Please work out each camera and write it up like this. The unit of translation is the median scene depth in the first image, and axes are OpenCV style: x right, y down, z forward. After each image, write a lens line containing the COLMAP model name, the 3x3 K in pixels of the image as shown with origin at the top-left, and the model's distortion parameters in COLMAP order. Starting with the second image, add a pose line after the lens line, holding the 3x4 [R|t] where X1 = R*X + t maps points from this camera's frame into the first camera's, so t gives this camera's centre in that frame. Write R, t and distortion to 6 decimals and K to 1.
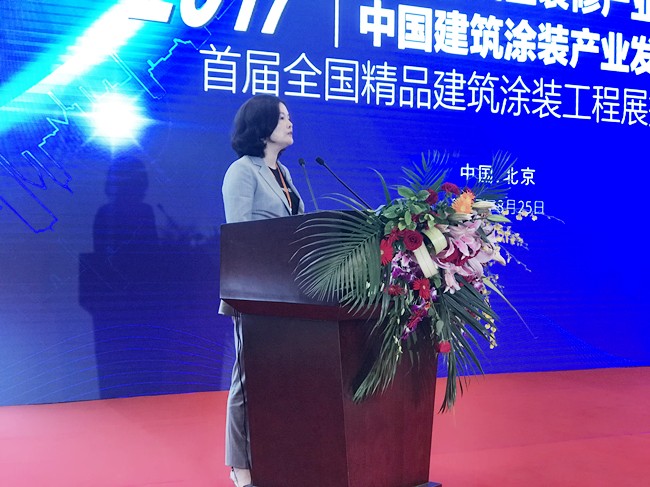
lens RADIAL K [[1059.1, 0, 325.0], [0, 1059.1, 243.5], [0, 0, 1]] dist [0.007214, 0.349579]
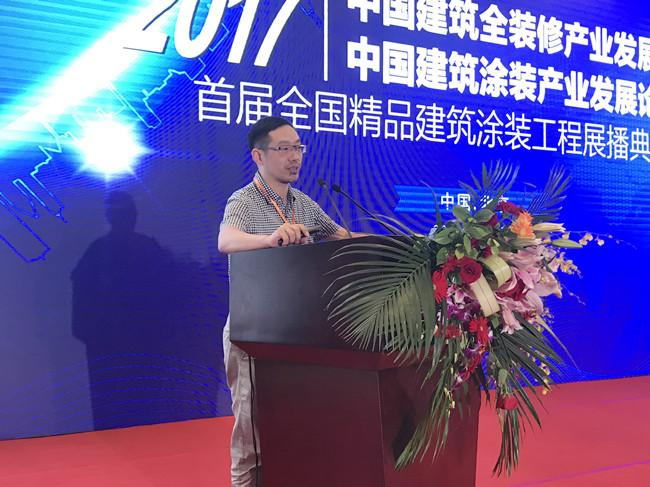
lens RADIAL K [[838.0, 0, 325.0], [0, 838.0, 243.5], [0, 0, 1]] dist [0.202435, -0.843938]
pose [[0.998984, -0.009026, 0.044159, -0.028005], [0.010133, 0.999639, -0.024894, -0.004523], [-0.043918, 0.025316, 0.998714, 0.175507]]
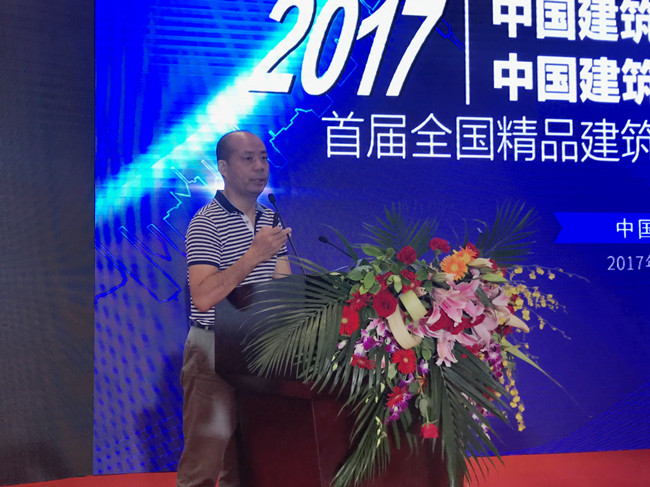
lens RADIAL K [[980.1, 0, 325.0], [0, 980.1, 243.5], [0, 0, 1]] dist [0.194722, -0.757362]
pose [[0.961778, -0.036088, -0.271443, 0.126125], [0.018847, 0.997651, -0.065857, -0.000877], [0.273182, 0.058223, 0.960199, 0.101576]]
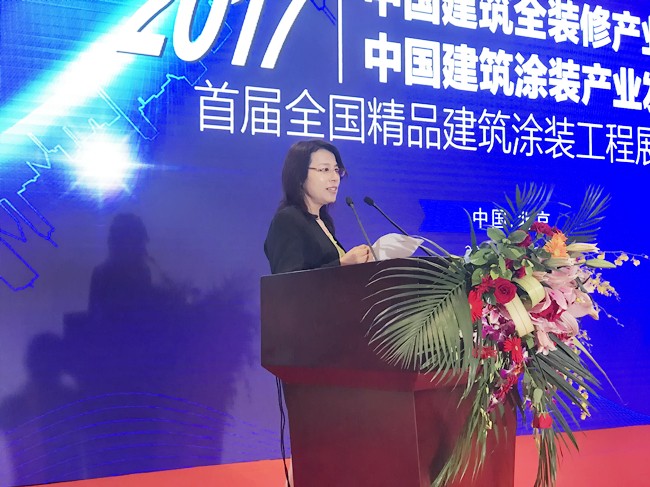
lens RADIAL K [[1059.1, 0, 325.0], [0, 1059.1, 243.5], [0, 0, 1]] dist [0.007214, 0.349579]
pose [[0.998920, -0.015754, 0.043717, -0.045157], [0.017906, 0.998624, -0.049285, -0.001068], [-0.042880, 0.050014, 0.997828, 0.089626]]
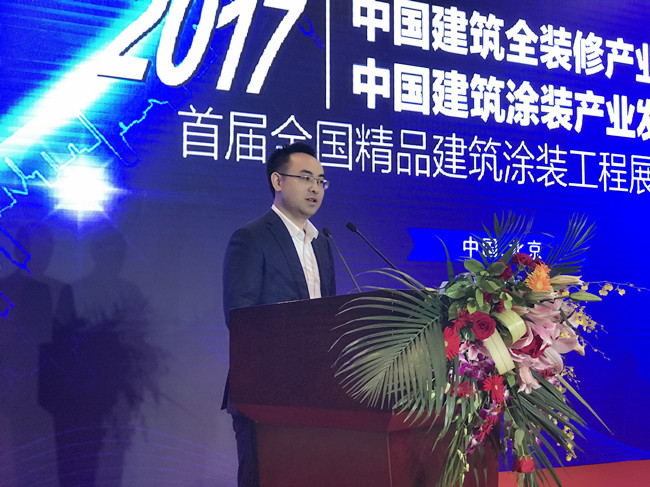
lens RADIAL K [[1059.1, 0, 325.0], [0, 1059.1, 243.5], [0, 0, 1]] dist [0.007214, 0.349579]
pose [[0.998931, -0.010548, 0.045007, -0.033481], [0.013897, 0.997105, -0.074756, -0.003528], [-0.044088, 0.075301, 0.996186, 0.109469]]
